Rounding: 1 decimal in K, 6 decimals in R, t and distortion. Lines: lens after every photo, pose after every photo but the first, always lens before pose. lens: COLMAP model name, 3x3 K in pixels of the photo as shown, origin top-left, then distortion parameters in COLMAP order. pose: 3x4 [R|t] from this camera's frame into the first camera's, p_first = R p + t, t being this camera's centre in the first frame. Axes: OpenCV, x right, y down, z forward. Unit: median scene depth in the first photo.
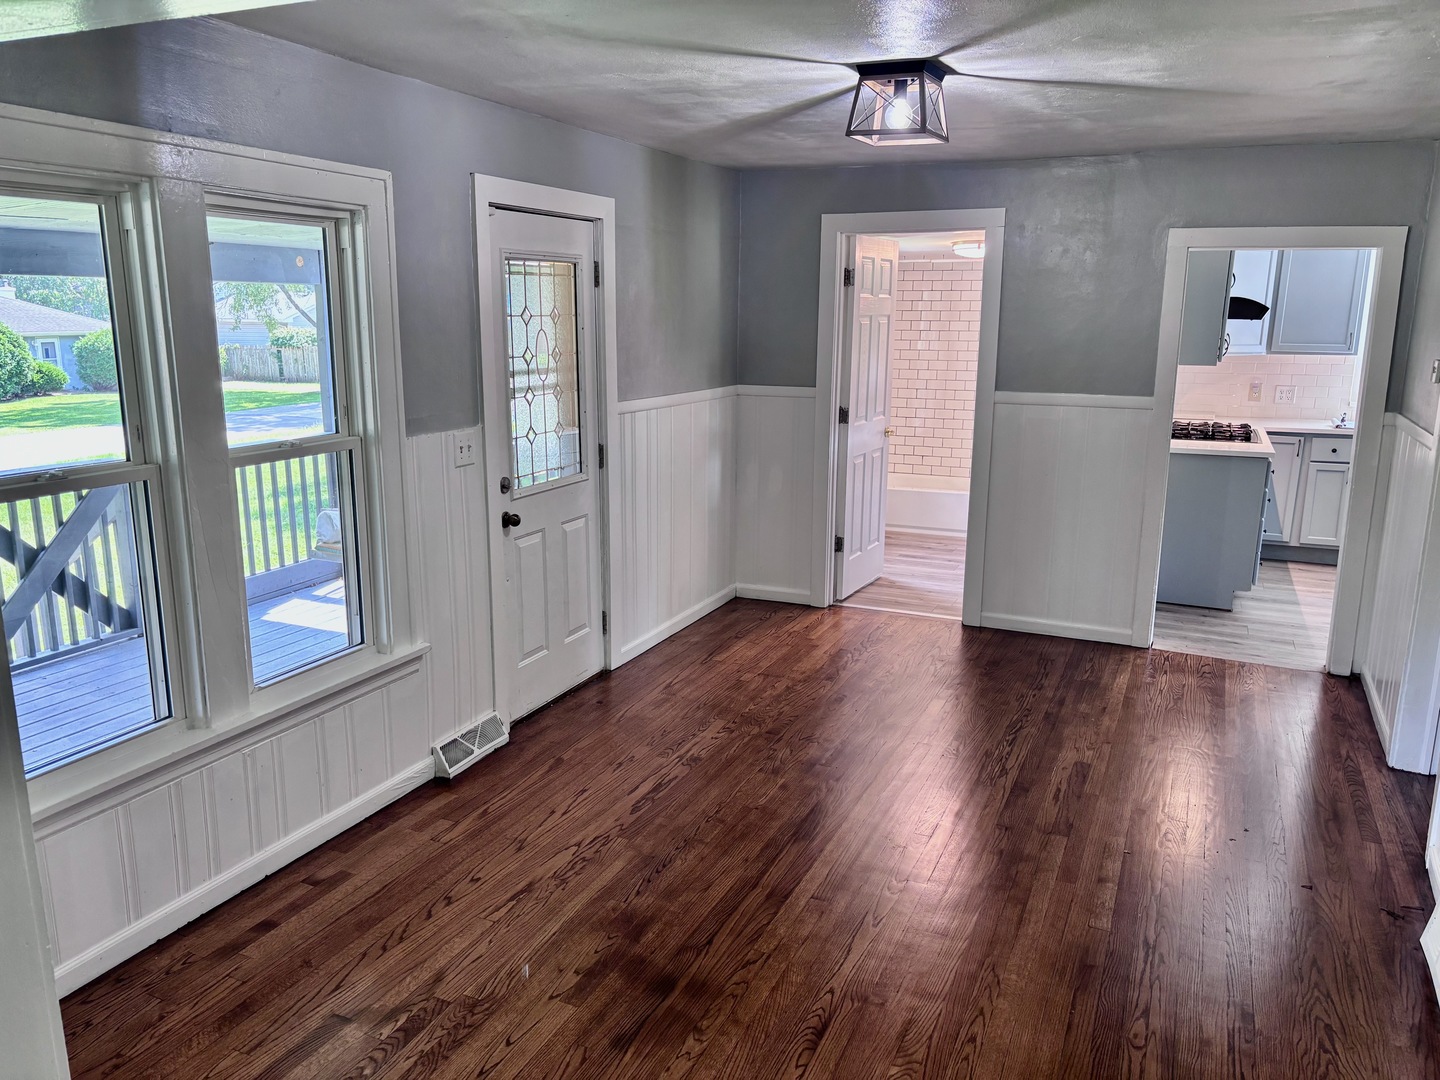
lens RADIAL K [[1081.3, 0, 715.3], [0, 1081.3, 547.0], [0, 0, 1]] dist [0.045342, -0.046175]
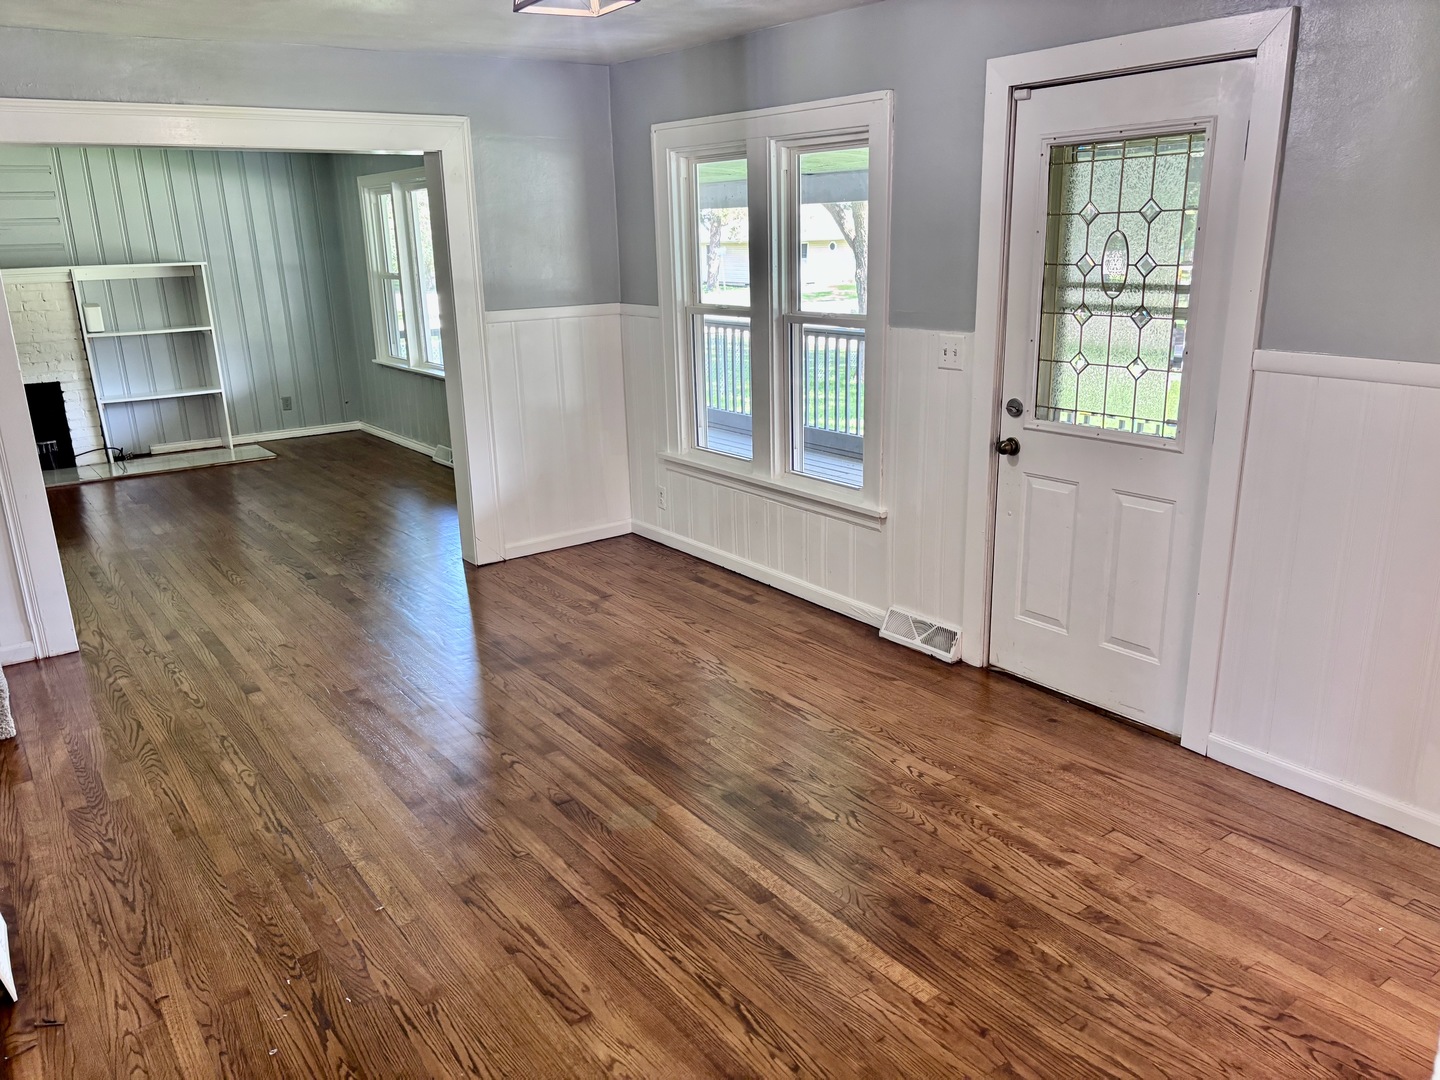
lens RADIAL K [[1081.3, 0, 723.5], [0, 1081.3, 544.9], [0, 0, 1]] dist [0.045342, -0.046175]
pose [[-0.490931, 0.247085, -0.835426, 0.698454], [-0.171868, 0.912625, 0.370914, -0.244479], [0.854078, 0.325676, -0.405570, 1.188228]]
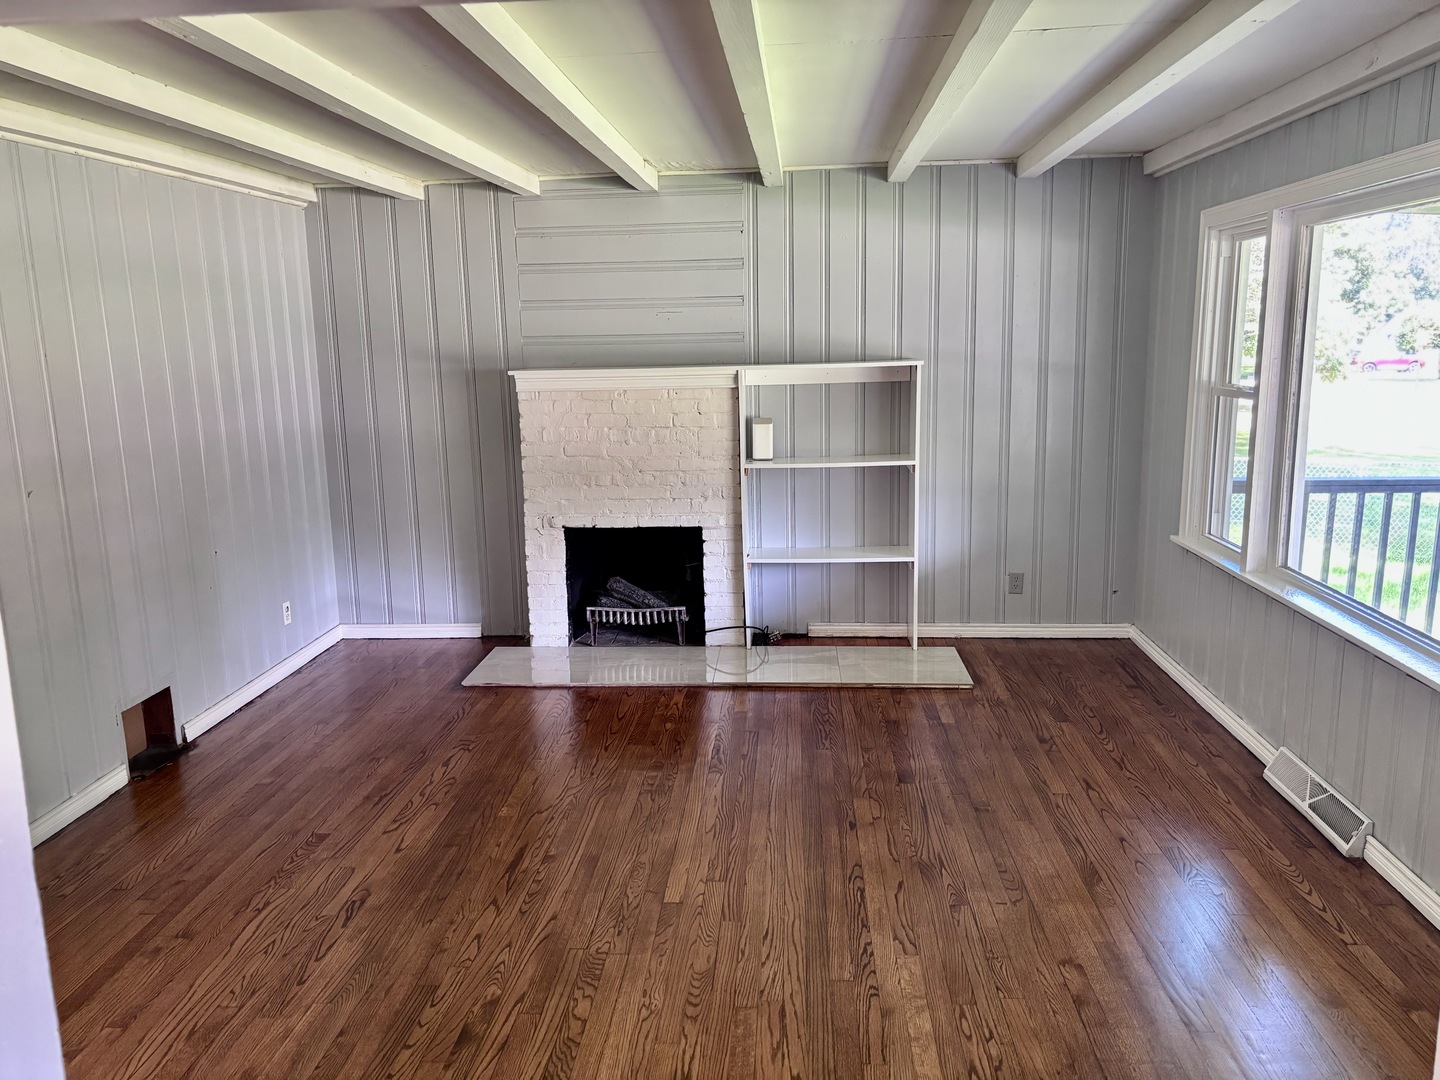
lens RADIAL K [[1081.3, 0, 707.2], [0, 1081.3, 537.2], [0, 0, 1]] dist [0.045342, -0.046175]
pose [[-0.942600, 0.077644, -0.324773, 0.033160], [-0.056290, 0.921728, 0.383730, -0.093534], [0.329147, 0.379986, -0.864450, 0.485175]]
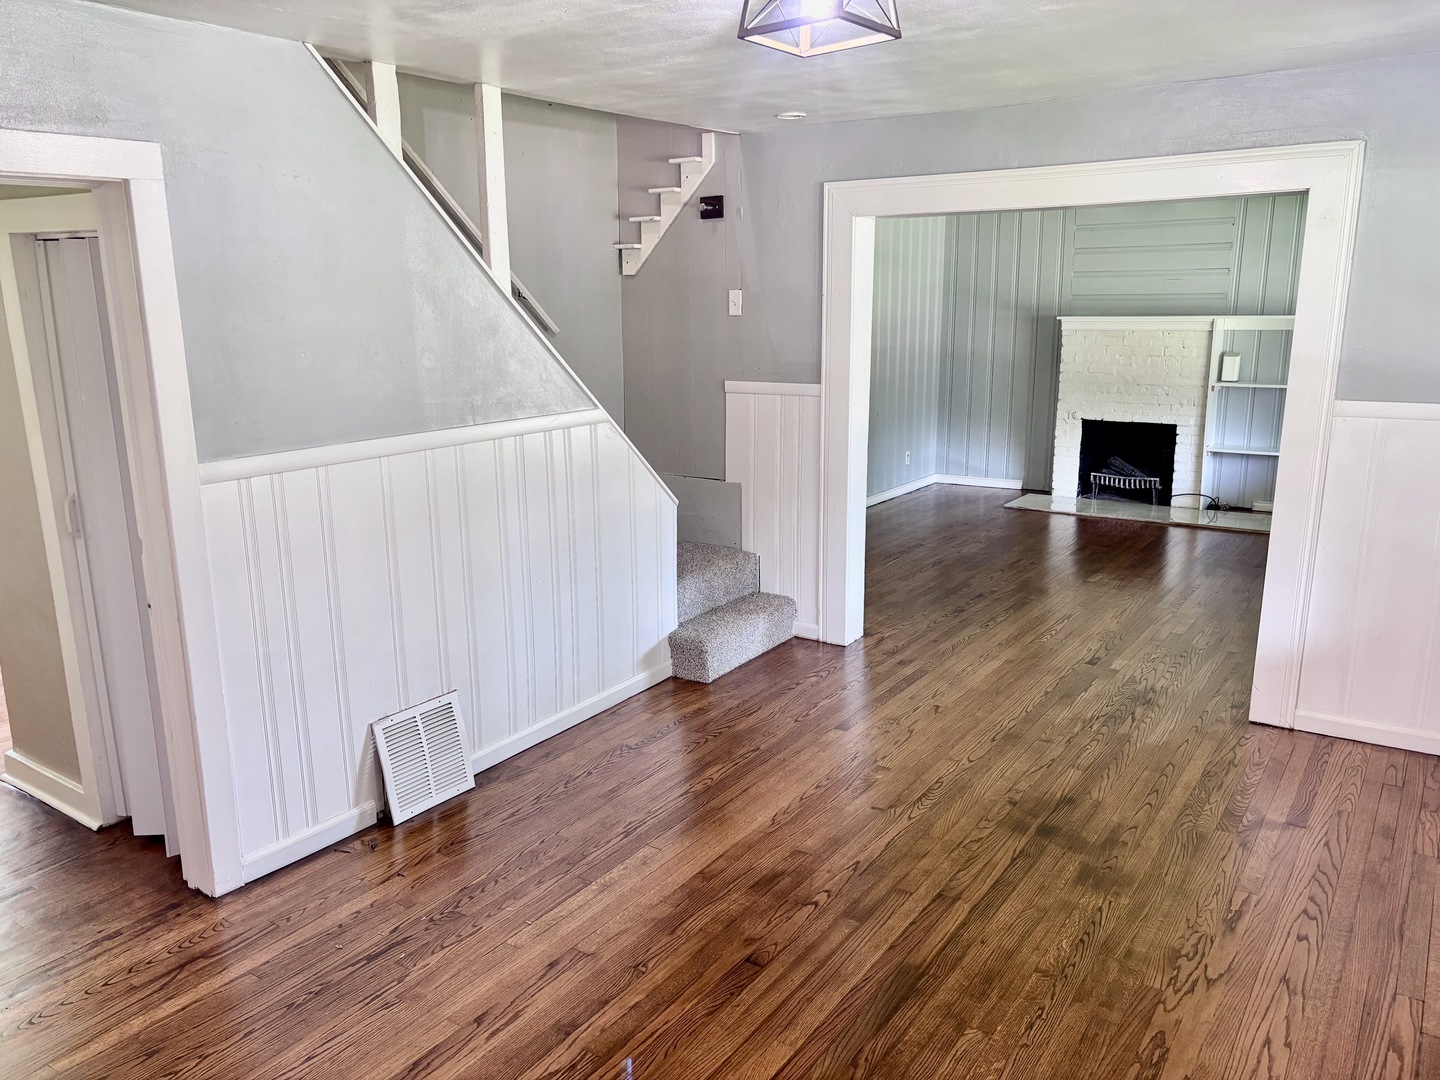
lens RADIAL K [[1081.3, 0, 732.3], [0, 1081.3, 552.3], [0, 0, 1]] dist [0.045342, -0.046175]
pose [[-0.985747, -0.036079, 0.164323, 0.074061], [0.039936, 0.898634, 0.436877, -0.285976], [-0.163428, 0.437212, -0.884385, 1.315286]]
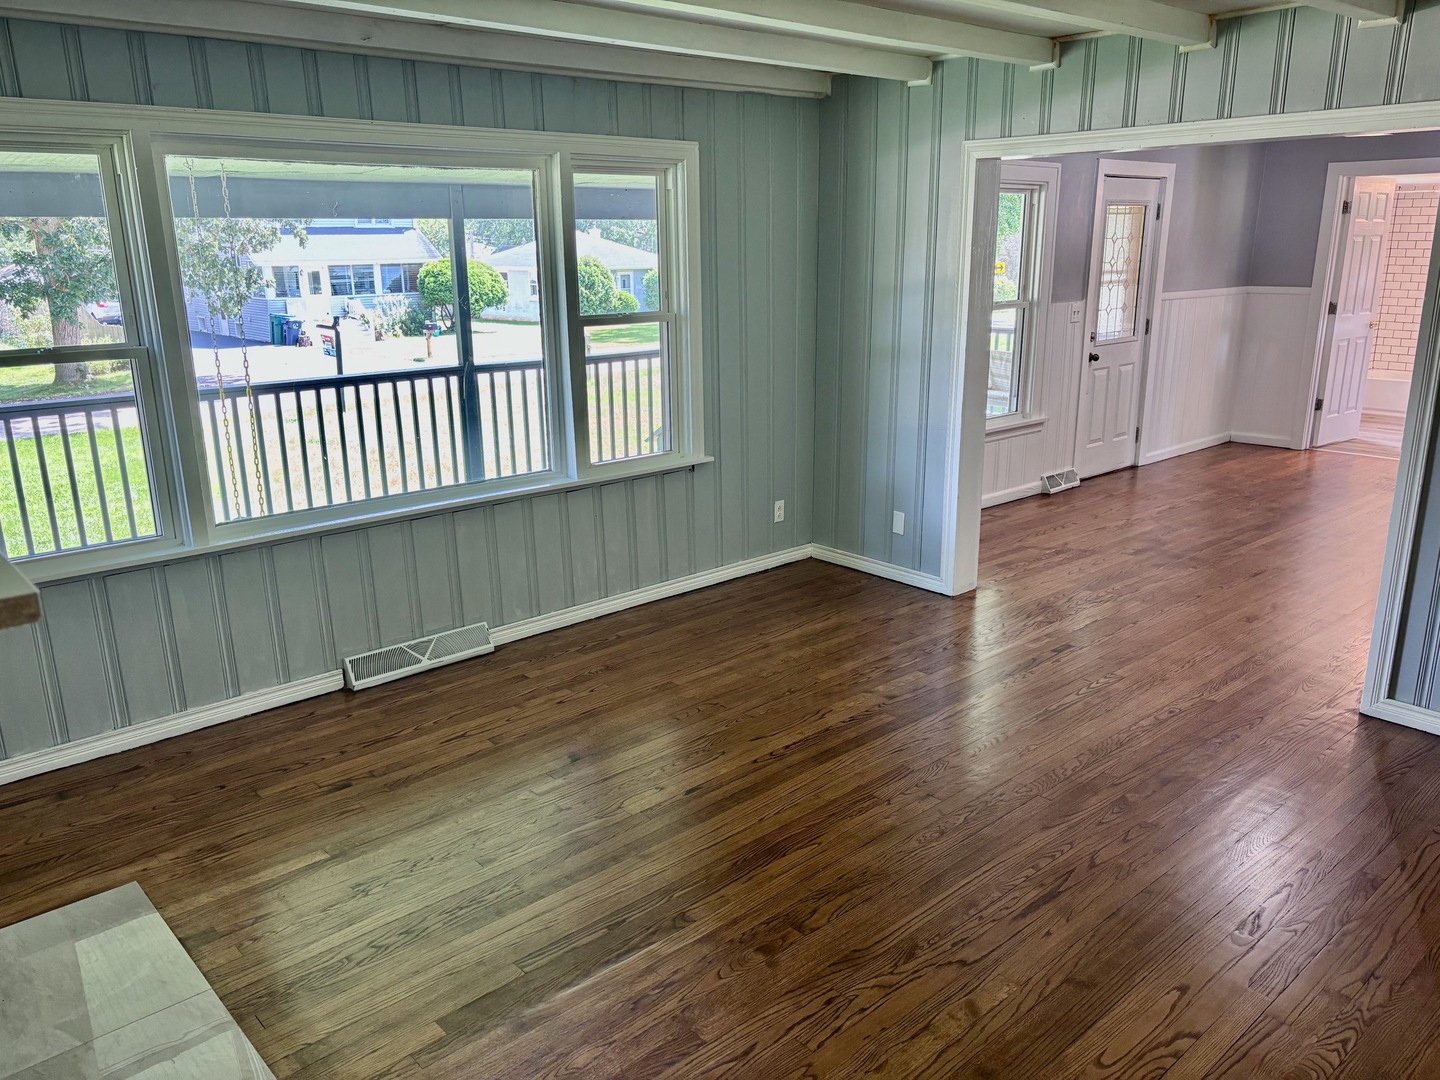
lens RADIAL K [[1081.3, 0, 717.7], [0, 1081.3, 531.8], [0, 0, 1]] dist [0.045342, -0.046175]
pose [[0.910432, 0.093836, -0.402875, -0.009077], [-0.075356, 0.995257, 0.061521, 0.190174], [0.406737, -0.025652, 0.913185, -0.838530]]
